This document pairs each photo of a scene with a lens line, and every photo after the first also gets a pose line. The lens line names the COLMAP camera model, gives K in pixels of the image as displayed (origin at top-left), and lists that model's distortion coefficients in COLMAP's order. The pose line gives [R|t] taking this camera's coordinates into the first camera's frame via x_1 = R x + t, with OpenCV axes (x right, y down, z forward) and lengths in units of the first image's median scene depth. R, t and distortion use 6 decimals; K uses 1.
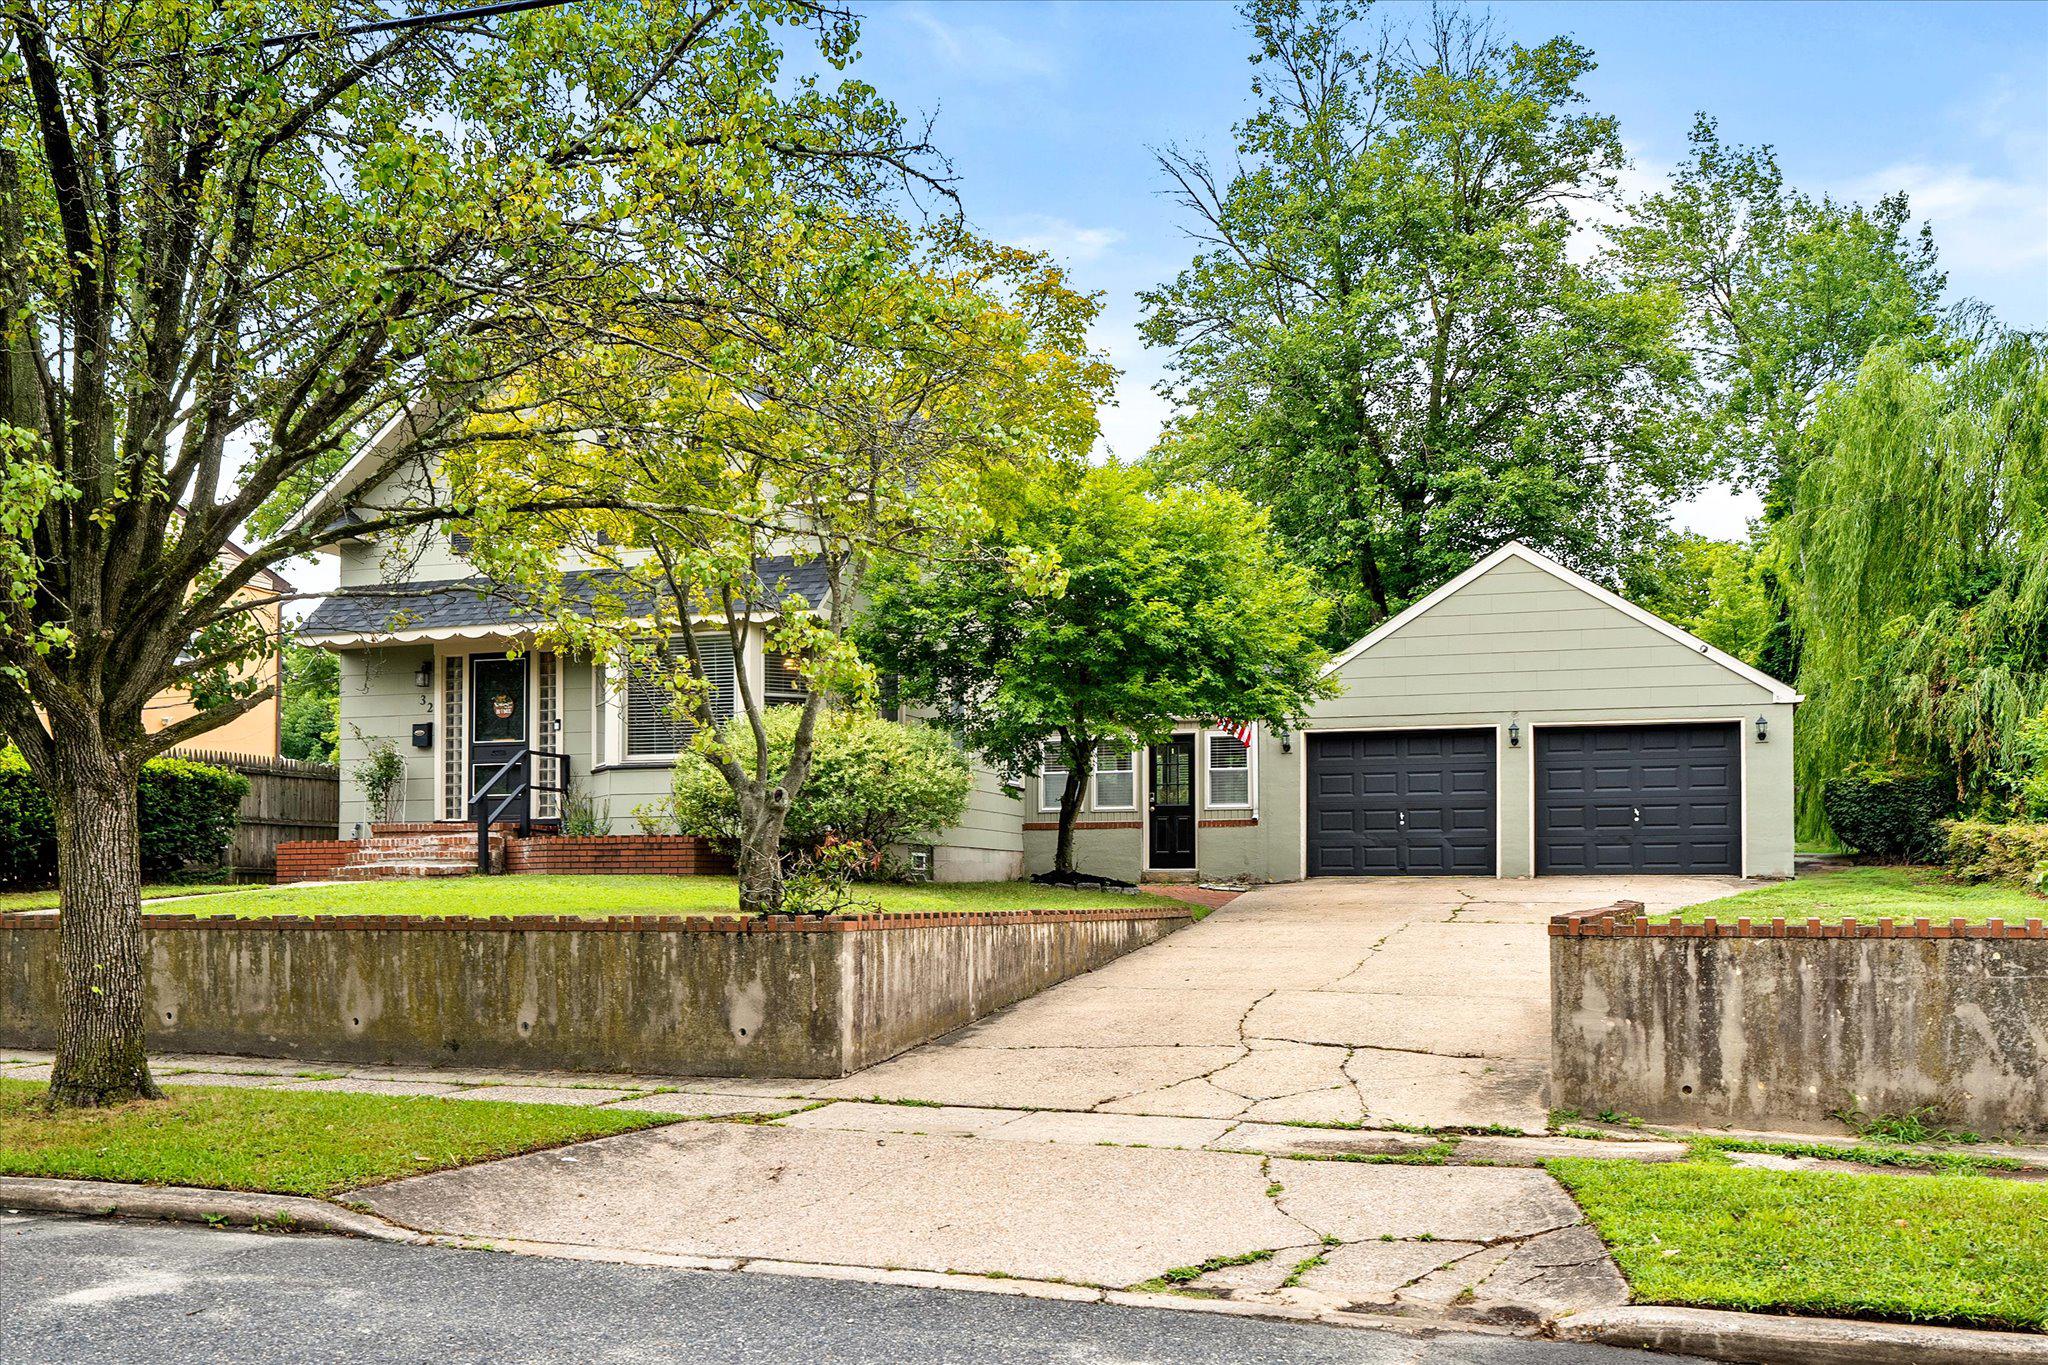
lens RADIAL K [[953.8, 0, 1027.5], [0, 953.8, 680.7], [0, 0, 1]] dist [0.001811, 0.001568]
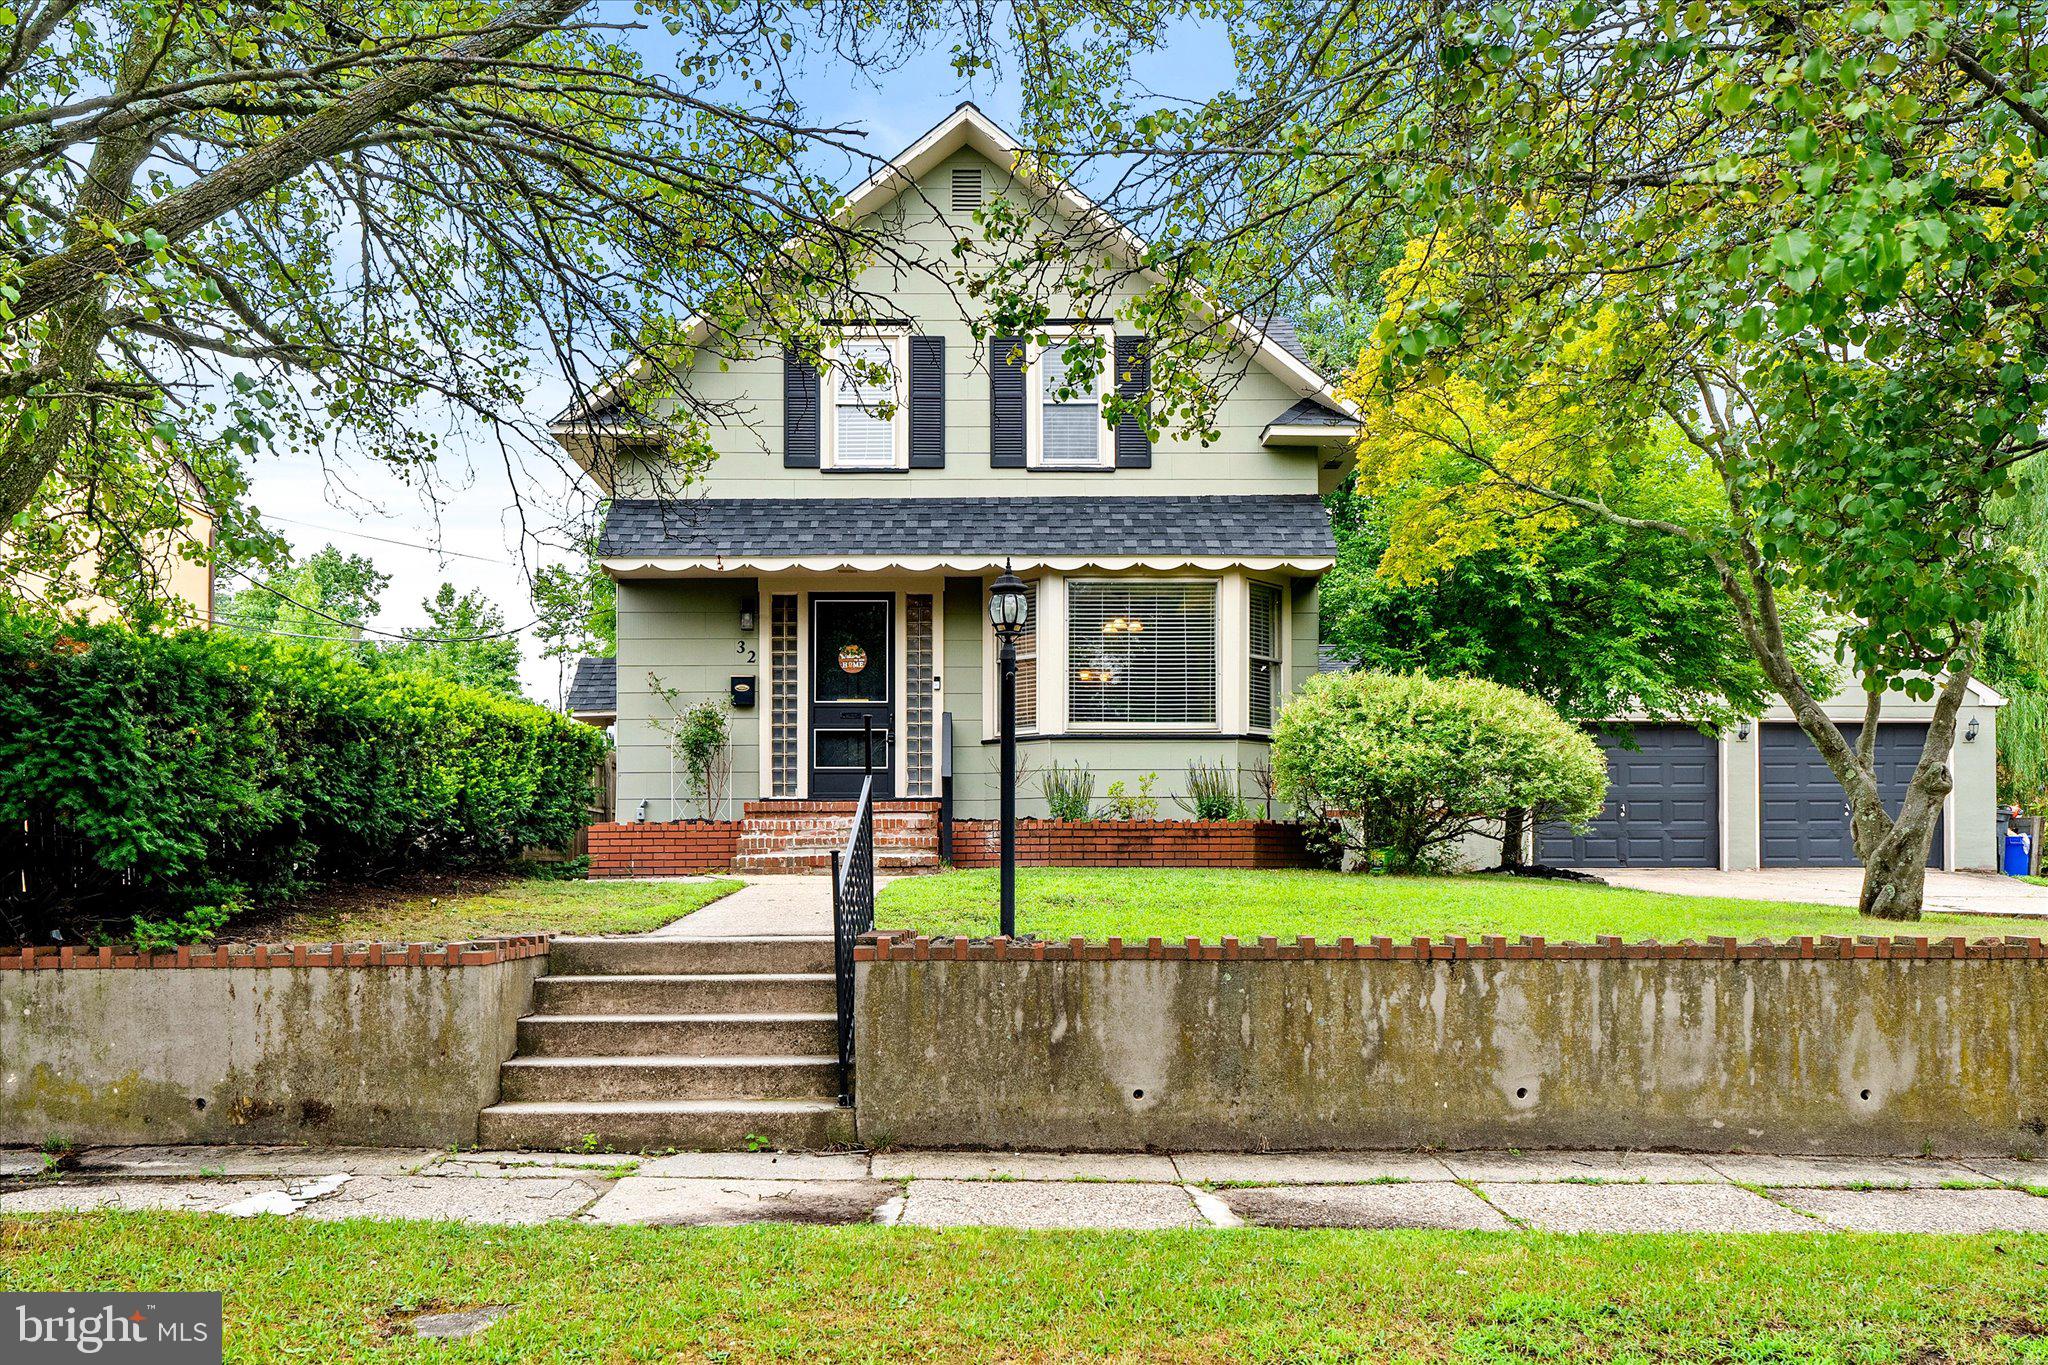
lens RADIAL K [[953.8, 0, 1022.5], [0, 953.8, 684.9], [0, 0, 1]] dist [0.001811, 0.001568]
pose [[0.982741, 0.035377, 0.181572, -0.585795], [-0.038517, 0.999163, 0.013796, 0.034342], [-0.180932, -0.020552, 0.983281, 0.187357]]
